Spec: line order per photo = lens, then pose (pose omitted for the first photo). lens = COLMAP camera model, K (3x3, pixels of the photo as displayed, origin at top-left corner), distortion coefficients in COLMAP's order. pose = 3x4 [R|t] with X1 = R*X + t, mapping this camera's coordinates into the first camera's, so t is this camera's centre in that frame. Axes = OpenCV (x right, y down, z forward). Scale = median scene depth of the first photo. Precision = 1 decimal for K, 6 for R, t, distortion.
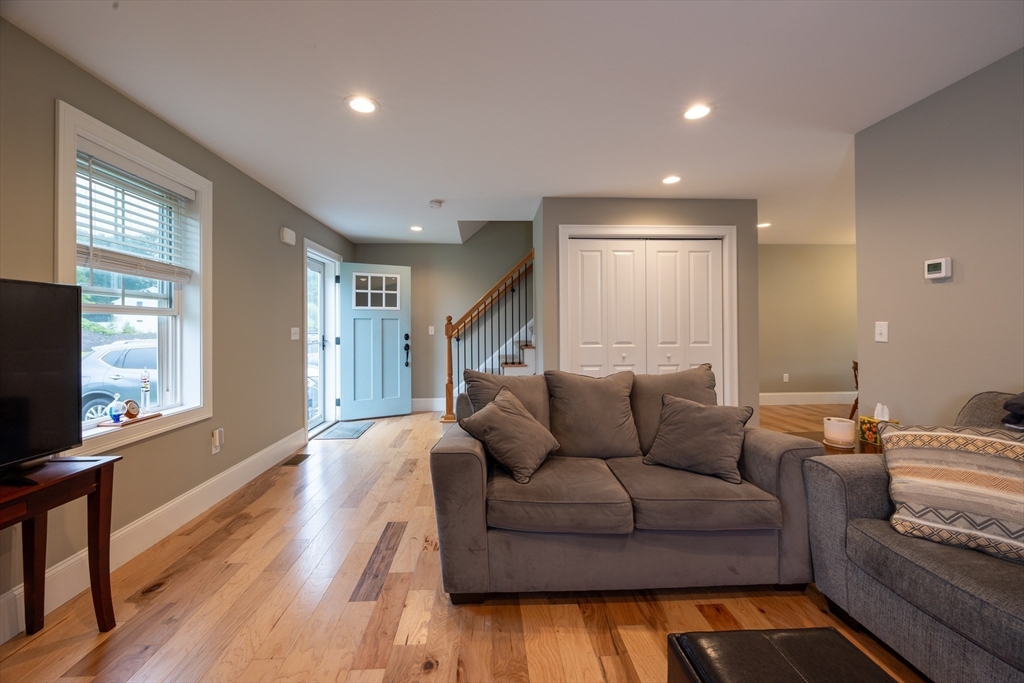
lens RADIAL K [[407.6, 0, 509.3], [0, 407.6, 327.2], [0, 0, 1]] dist [-0.000717, 0.000036]
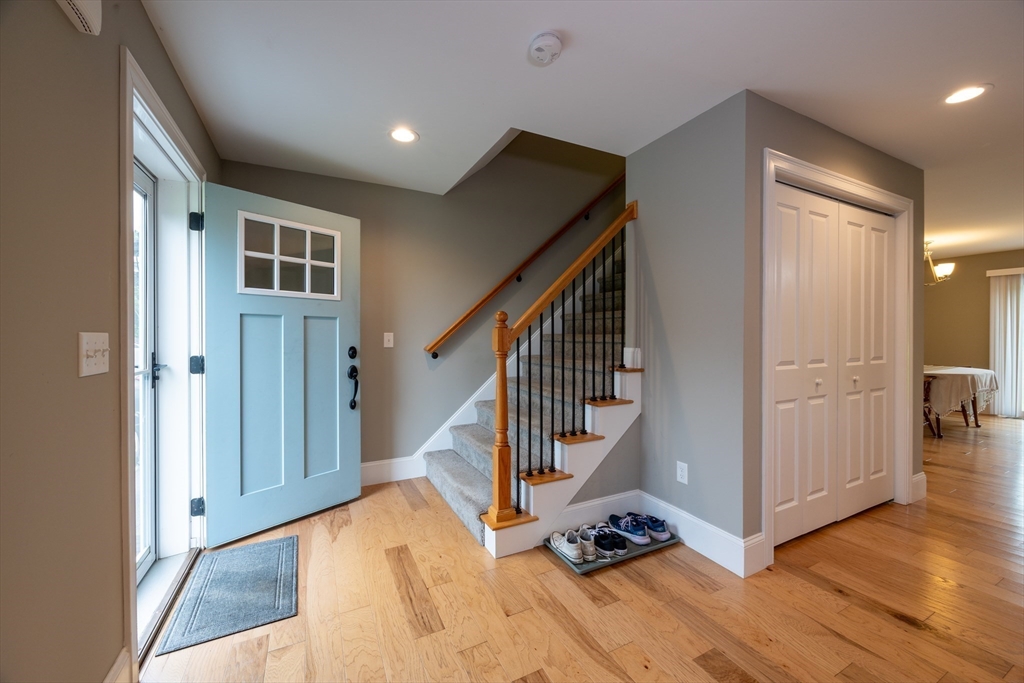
lens RADIAL K [[387.9, 0, 515.3], [0, 387.9, 340.0], [0, 0, 1]] dist [-0.000548, -0.000083]
pose [[0.904743, -0.000002, 0.425958, -0.284811], [-0.005068, 0.999929, 0.010769, 0.001170], [-0.425928, -0.011901, 0.904679, 0.476102]]
